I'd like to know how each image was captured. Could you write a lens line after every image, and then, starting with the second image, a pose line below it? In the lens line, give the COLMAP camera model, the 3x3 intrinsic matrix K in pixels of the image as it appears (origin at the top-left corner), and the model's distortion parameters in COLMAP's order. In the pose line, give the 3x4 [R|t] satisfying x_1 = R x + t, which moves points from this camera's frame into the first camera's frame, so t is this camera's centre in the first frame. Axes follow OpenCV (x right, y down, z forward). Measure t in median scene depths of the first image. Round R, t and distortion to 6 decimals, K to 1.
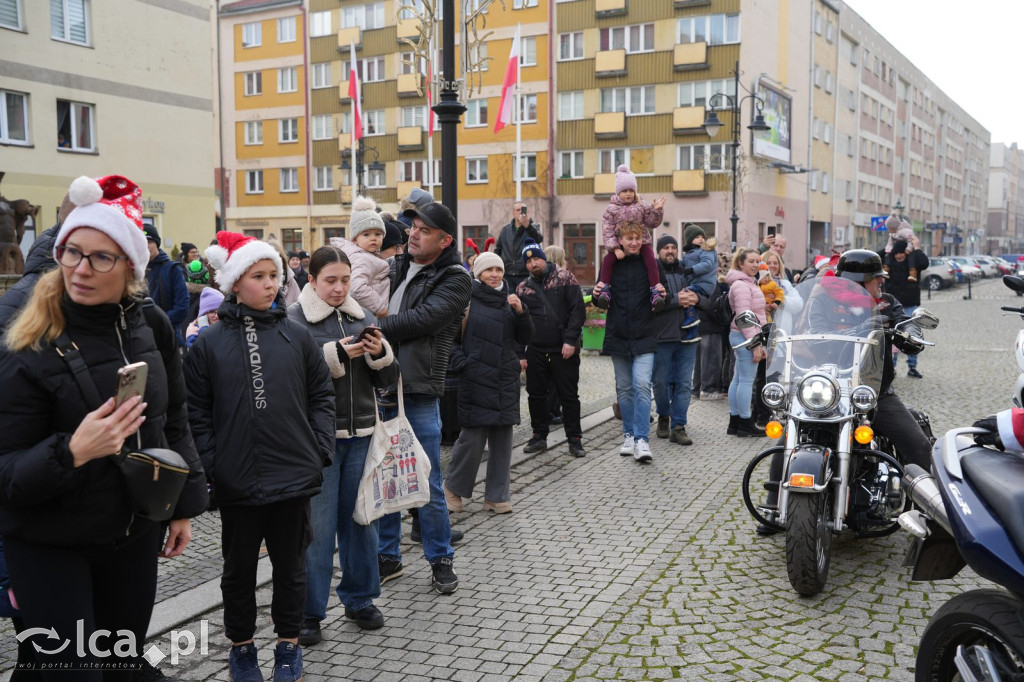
lens RADIAL K [[1018.9, 0, 505.6], [0, 1018.9, 341.3], [0, 0, 1]] dist [-0.085756, 0.210461]
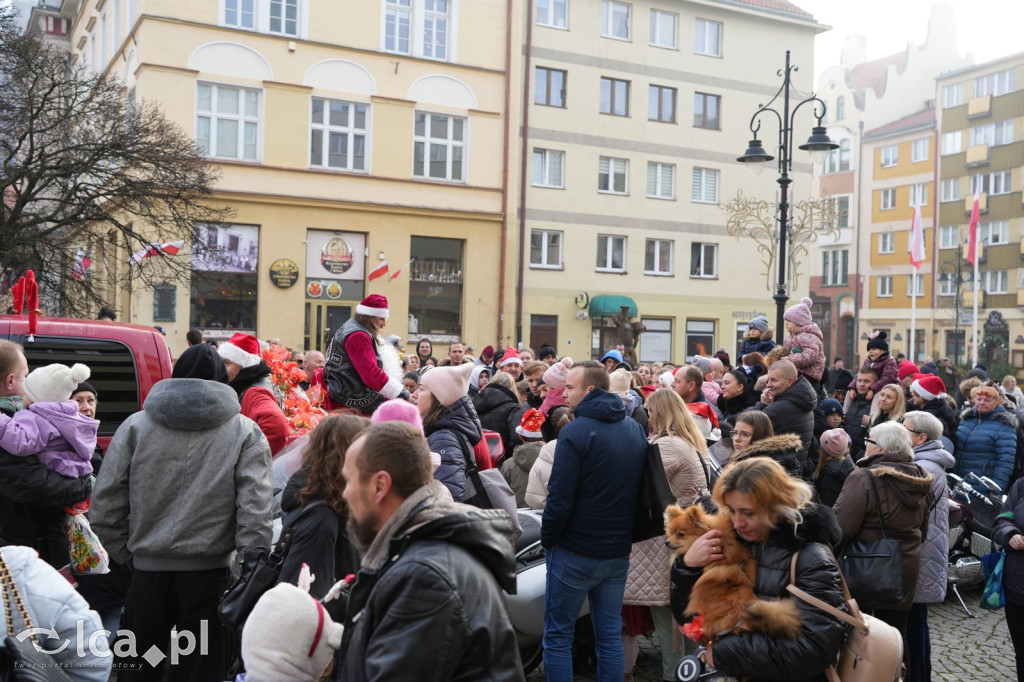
lens RADIAL K [[1046.0, 0, 510.8], [0, 1046.0, 334.0], [0, 0, 1]] dist [-0.076326, 0.259695]
pose [[0.797333, 0.026078, -0.602975, 0.121580], [-0.082977, 0.994315, -0.066720, 0.004844], [0.597808, 0.103231, 0.794965, -0.156024]]
